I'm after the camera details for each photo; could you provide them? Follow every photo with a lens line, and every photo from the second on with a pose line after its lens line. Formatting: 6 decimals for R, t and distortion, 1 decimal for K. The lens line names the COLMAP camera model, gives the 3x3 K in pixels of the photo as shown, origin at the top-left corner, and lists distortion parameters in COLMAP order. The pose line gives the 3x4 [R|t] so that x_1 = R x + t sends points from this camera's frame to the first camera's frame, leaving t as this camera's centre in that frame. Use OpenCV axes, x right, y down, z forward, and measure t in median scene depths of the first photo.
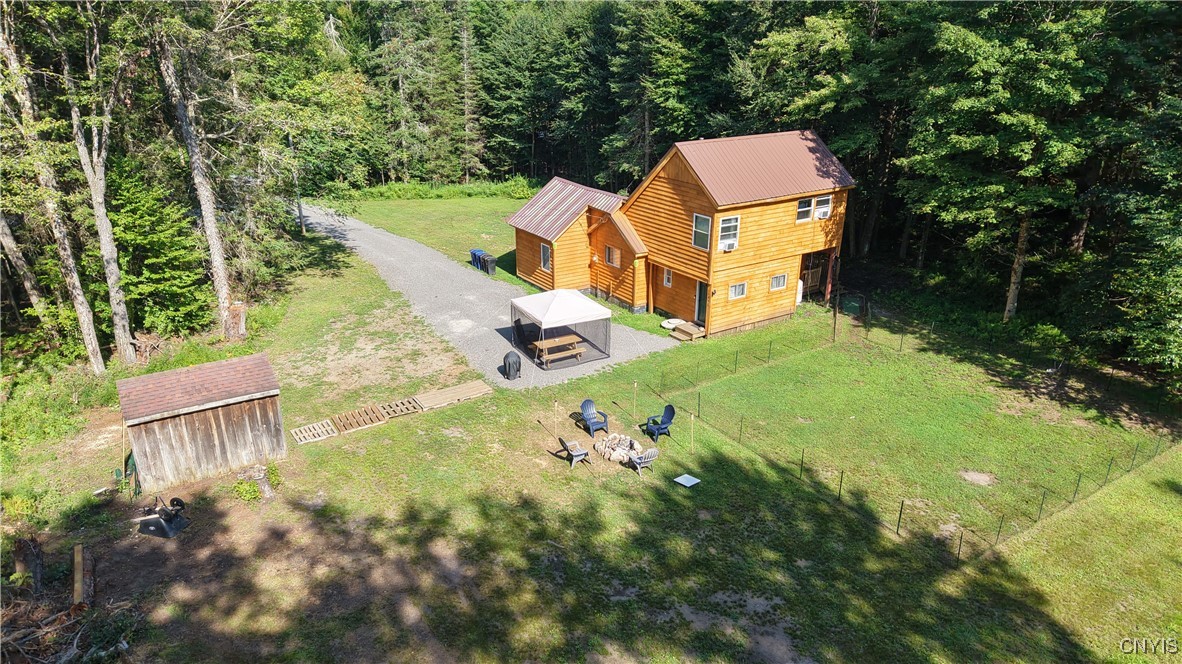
lens RADIAL K [[790.0, 0, 592.0], [0, 790.0, 332.0], [0, 0, 1]] dist [0.002833, -0.003225]
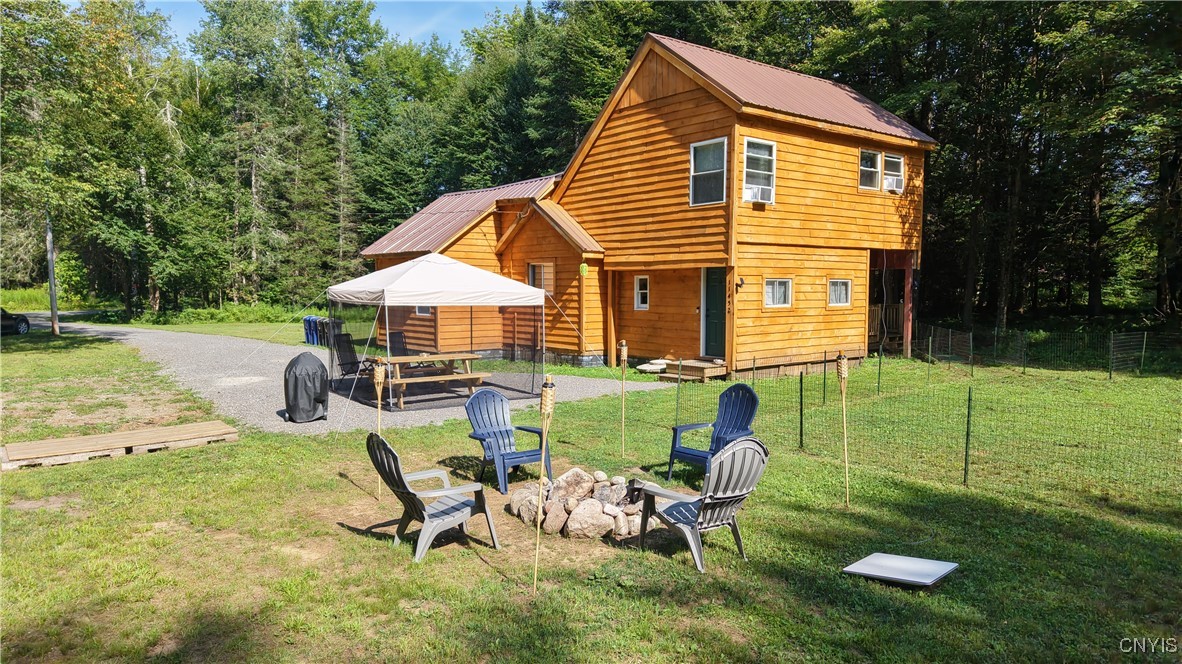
lens RADIAL K [[790.0, 0, 592.0], [0, 790.0, 332.0], [0, 0, 1]] dist [0.002833, -0.003225]
pose [[0.994188, -0.014564, 0.106666, 0.002001], [0.045920, 0.953521, -0.297806, 0.120543], [-0.097371, 0.300974, 0.948648, 0.489456]]
